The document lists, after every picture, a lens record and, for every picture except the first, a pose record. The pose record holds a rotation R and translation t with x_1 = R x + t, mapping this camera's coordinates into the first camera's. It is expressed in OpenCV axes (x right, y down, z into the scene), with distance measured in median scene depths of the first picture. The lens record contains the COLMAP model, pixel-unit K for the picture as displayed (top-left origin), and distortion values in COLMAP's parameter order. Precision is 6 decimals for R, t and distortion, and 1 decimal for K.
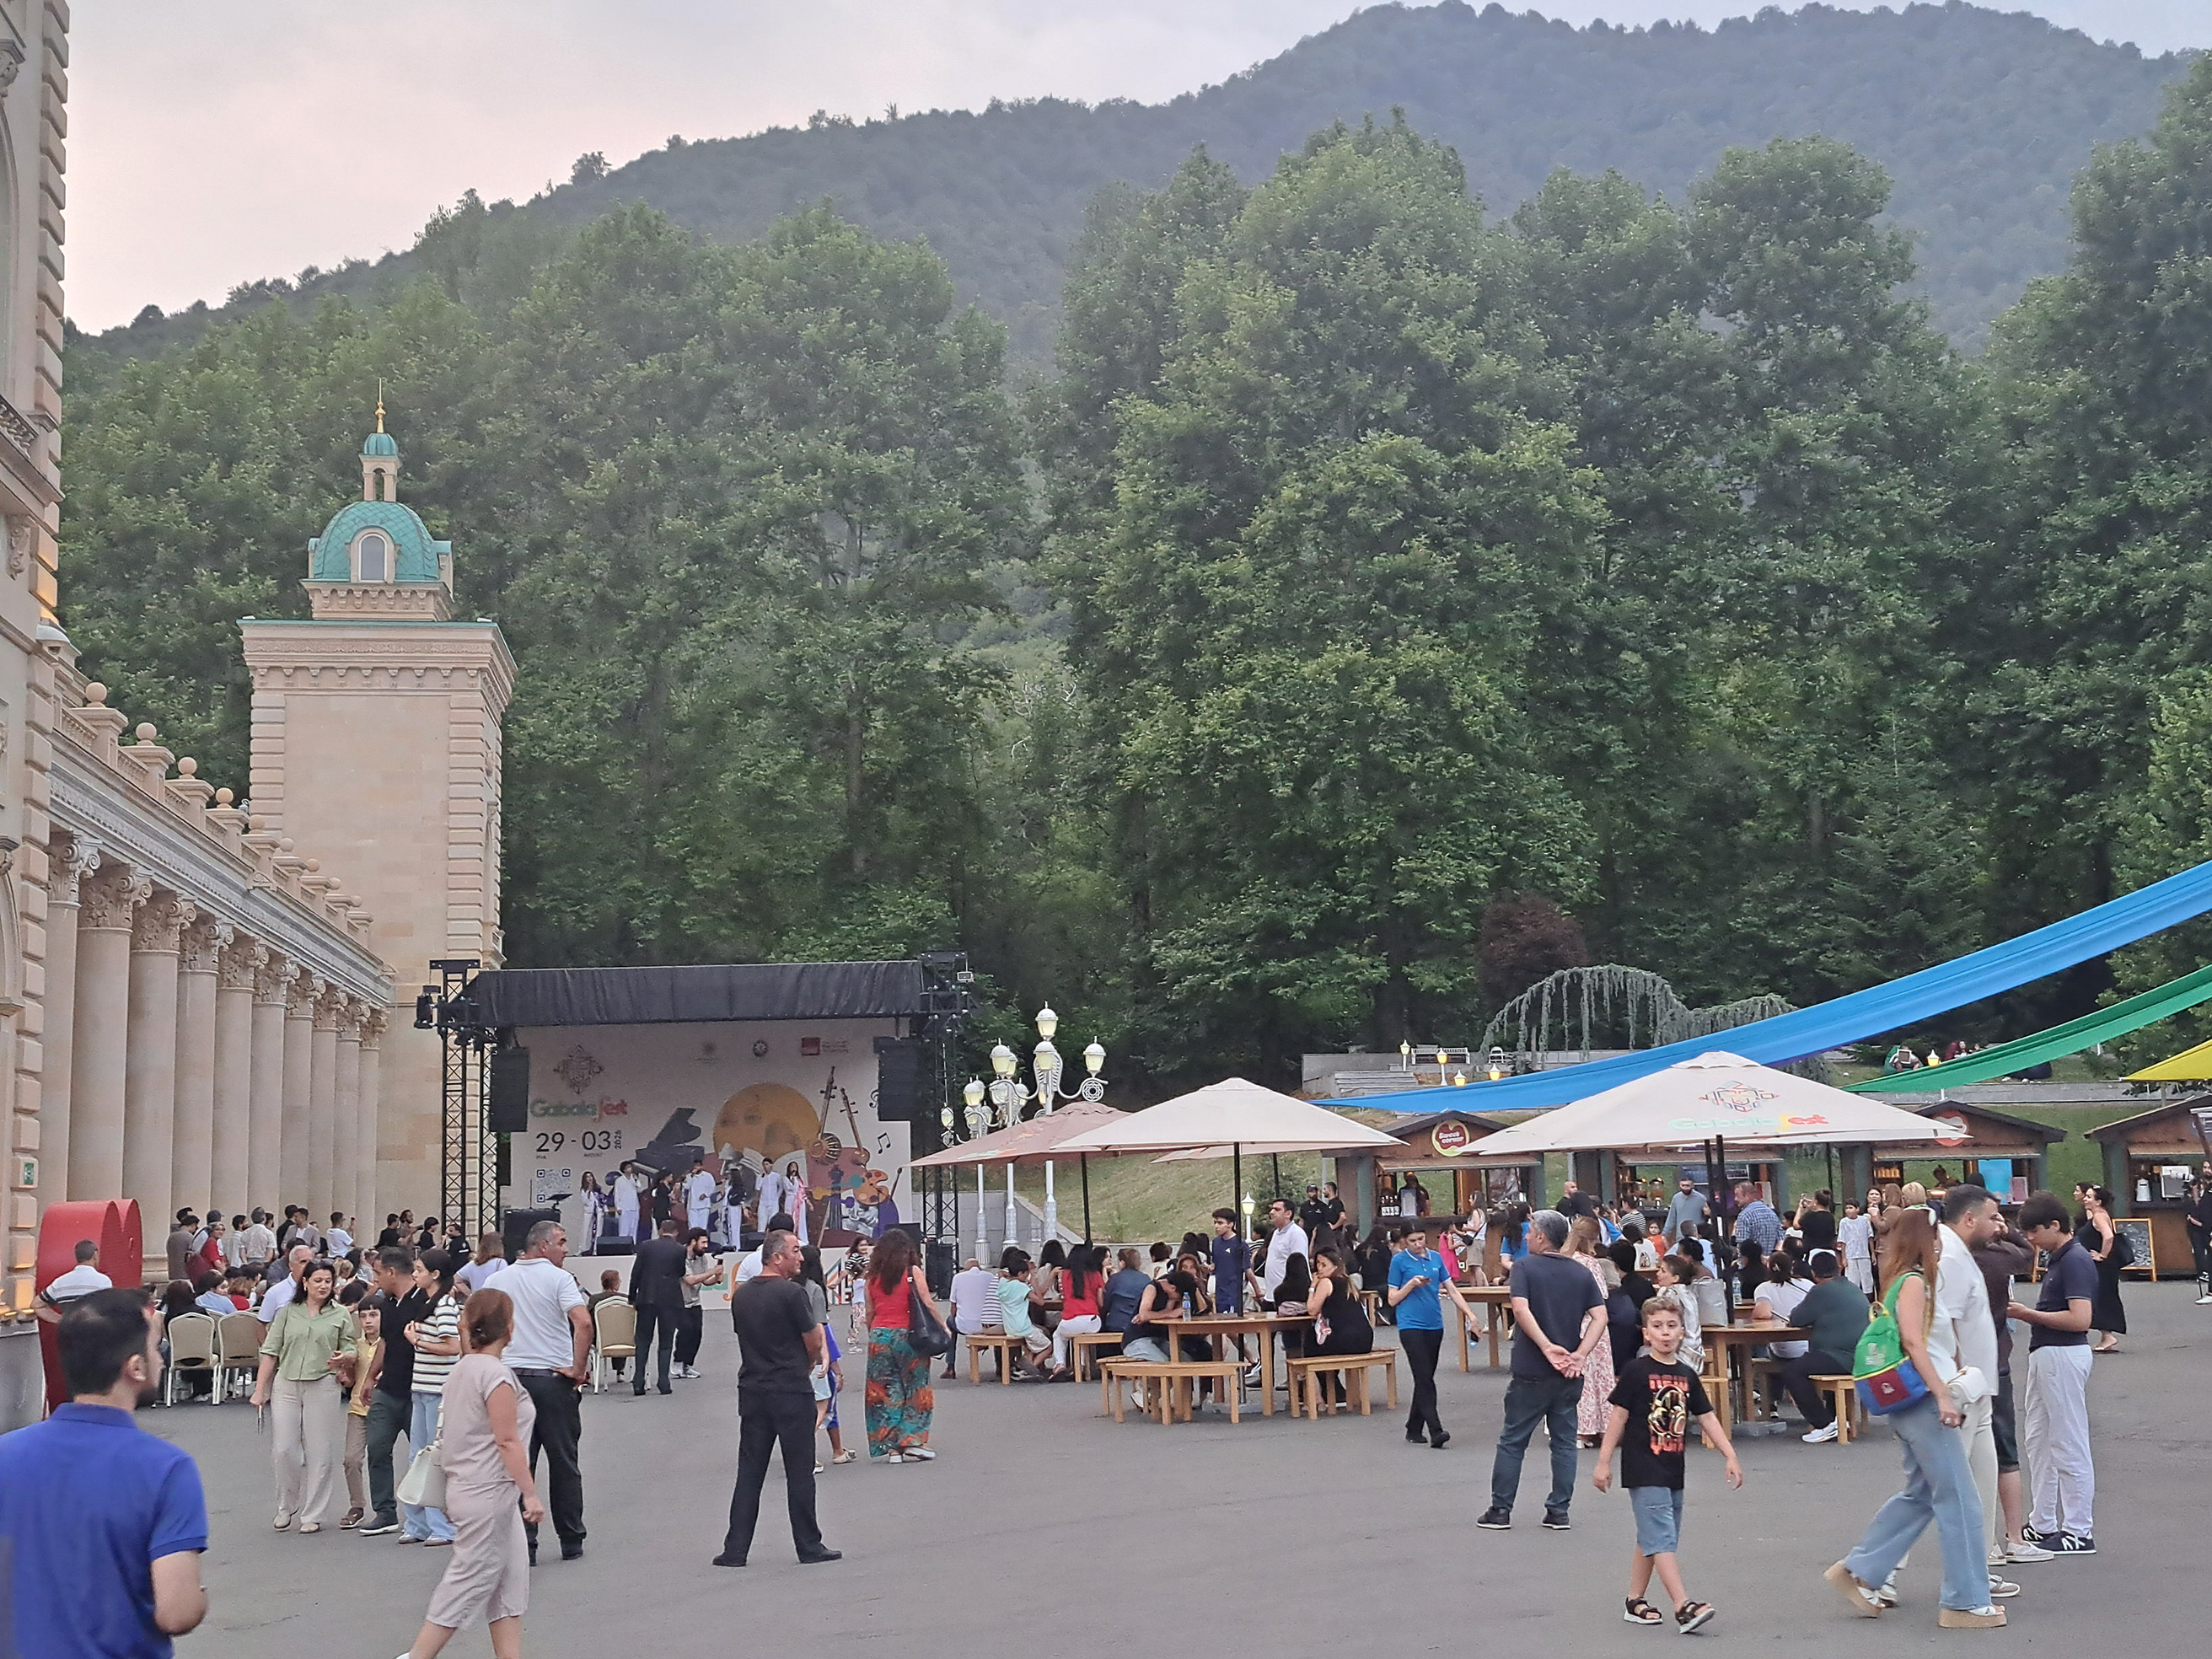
lens RADIAL K [[3086.5, 0, 1157.2], [0, 3086.5, 821.5], [0, 0, 1]] dist [0.280777, -1.108493]
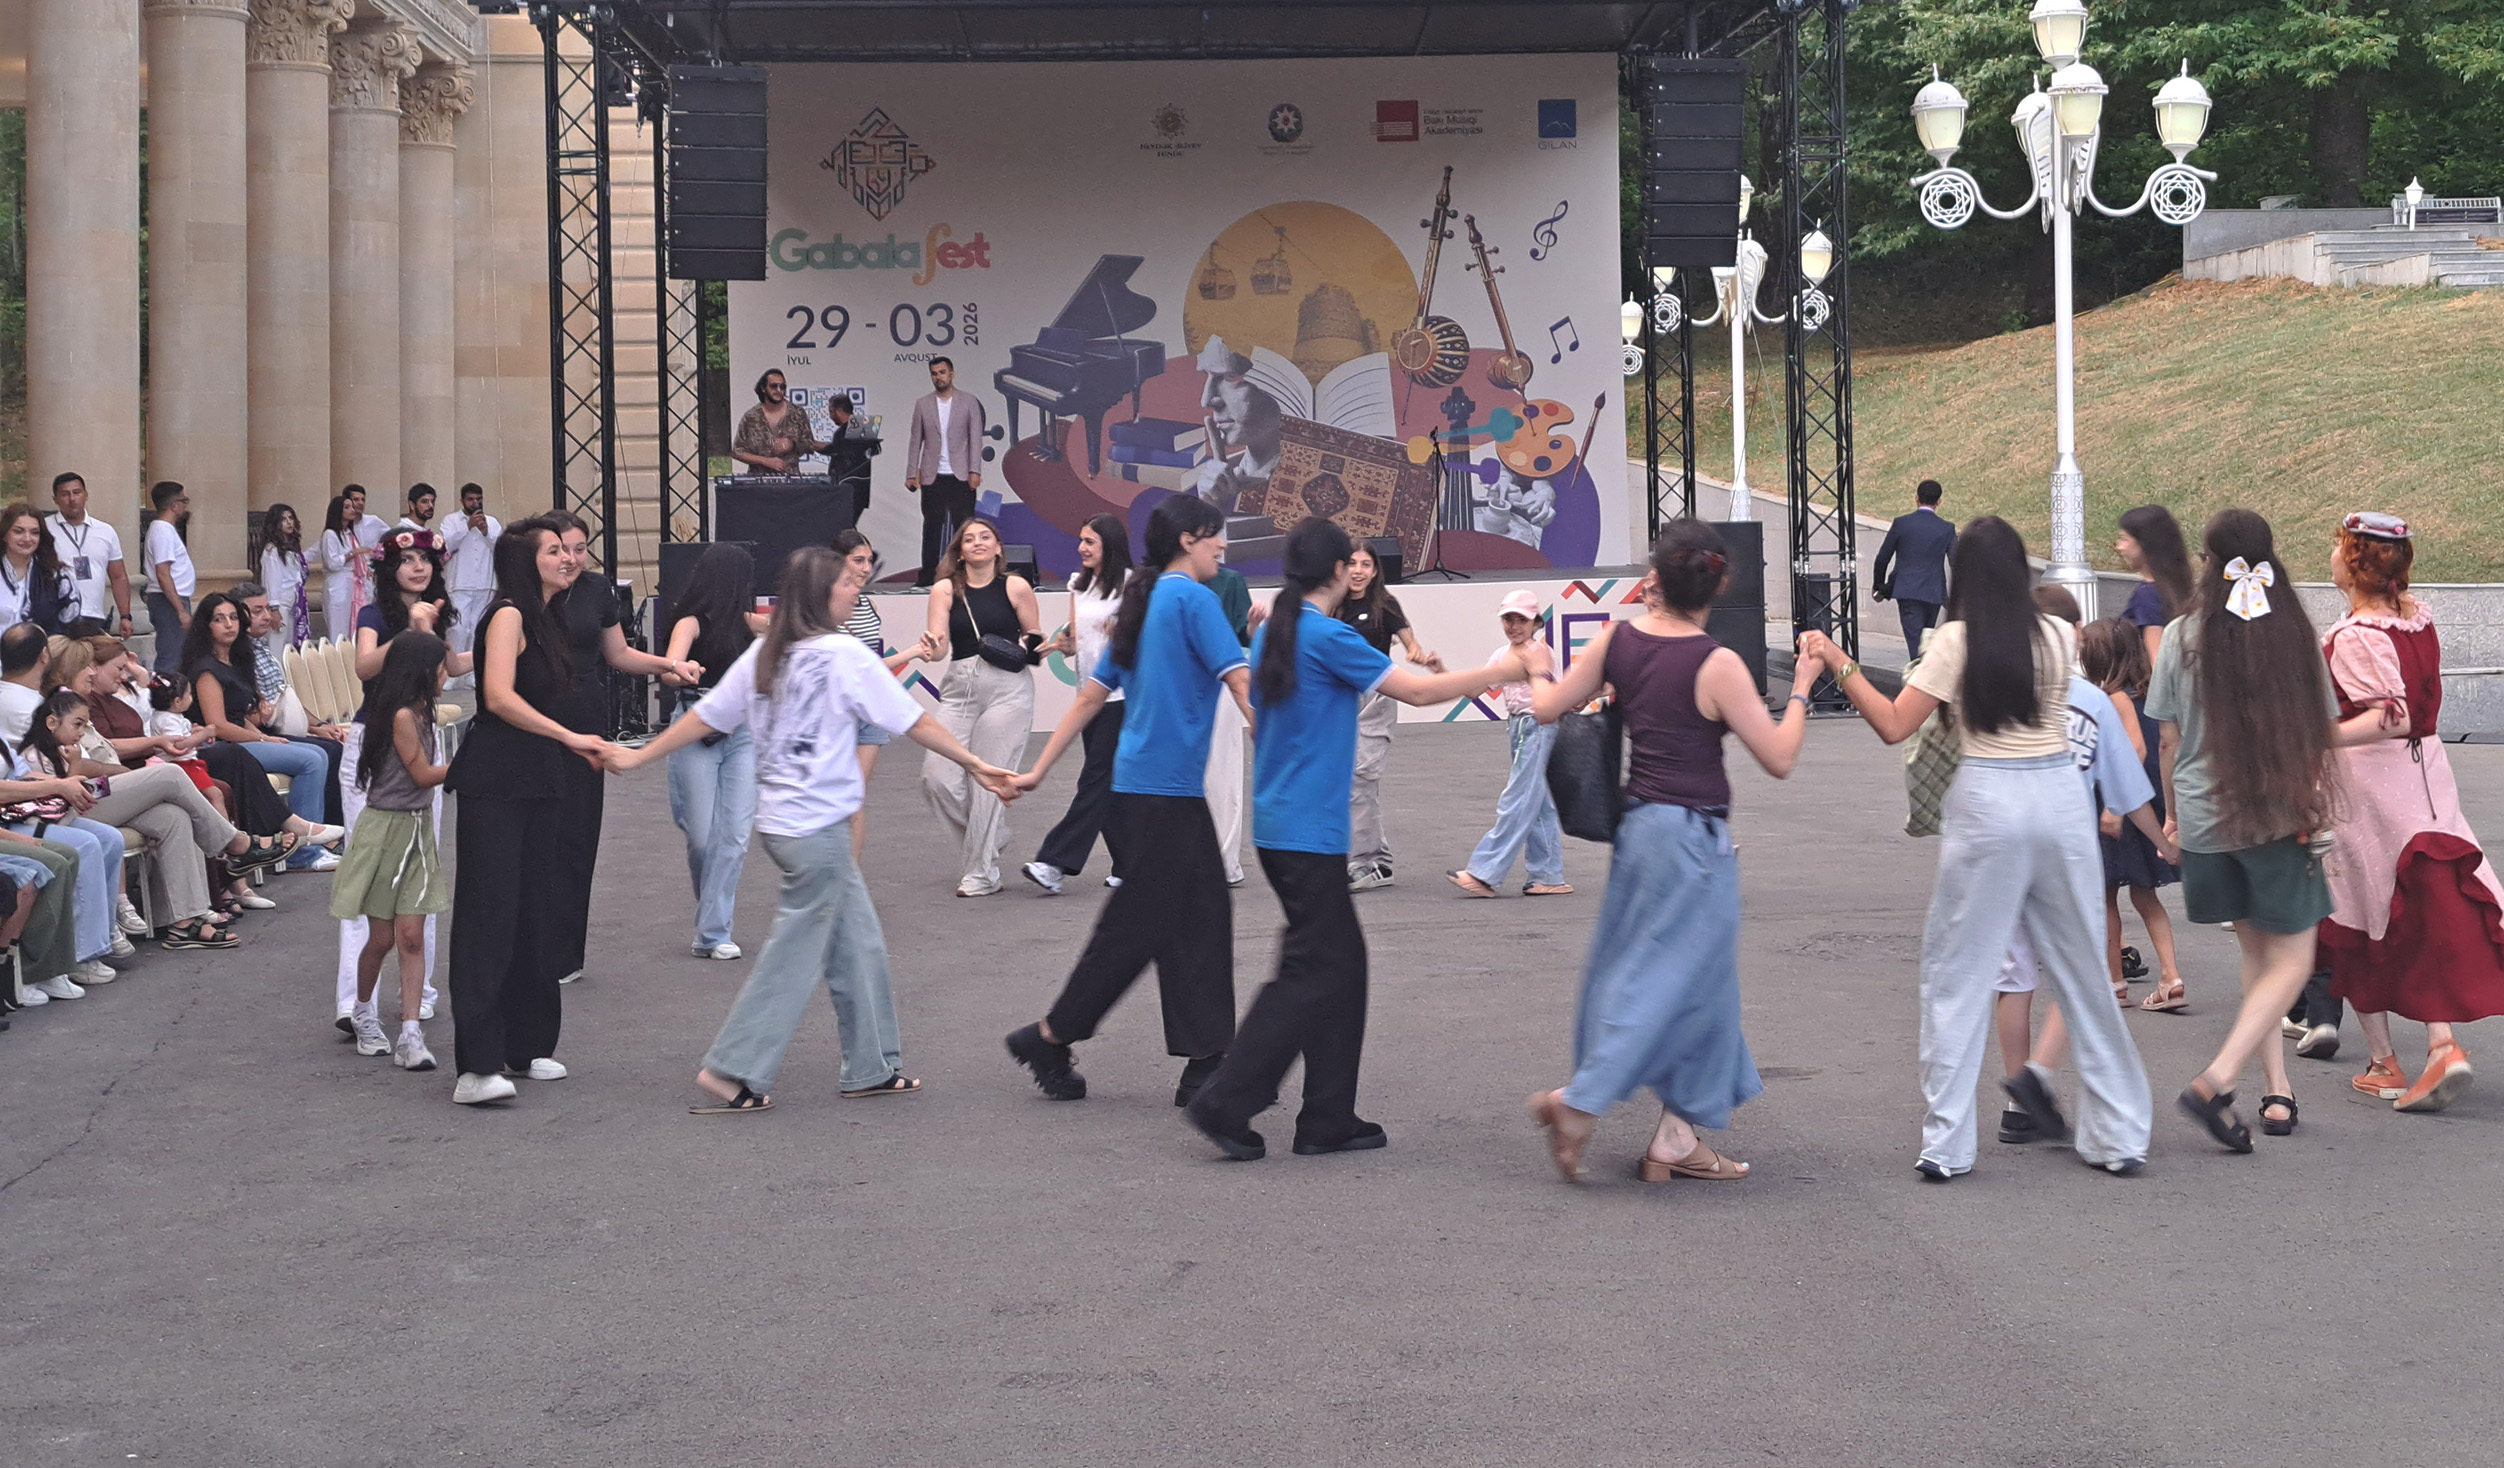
lens RADIAL K [[3545.4, 0, 1387.7], [0, 3545.4, 514.8], [0, 0, 1]] dist [0.274234, -0.015334]
pose [[0.999617, 0.006527, -0.026907, -0.099834], [-0.003015, 0.991697, 0.128564, 0.063621], [0.027522, -0.128433, 0.991336, 0.495551]]
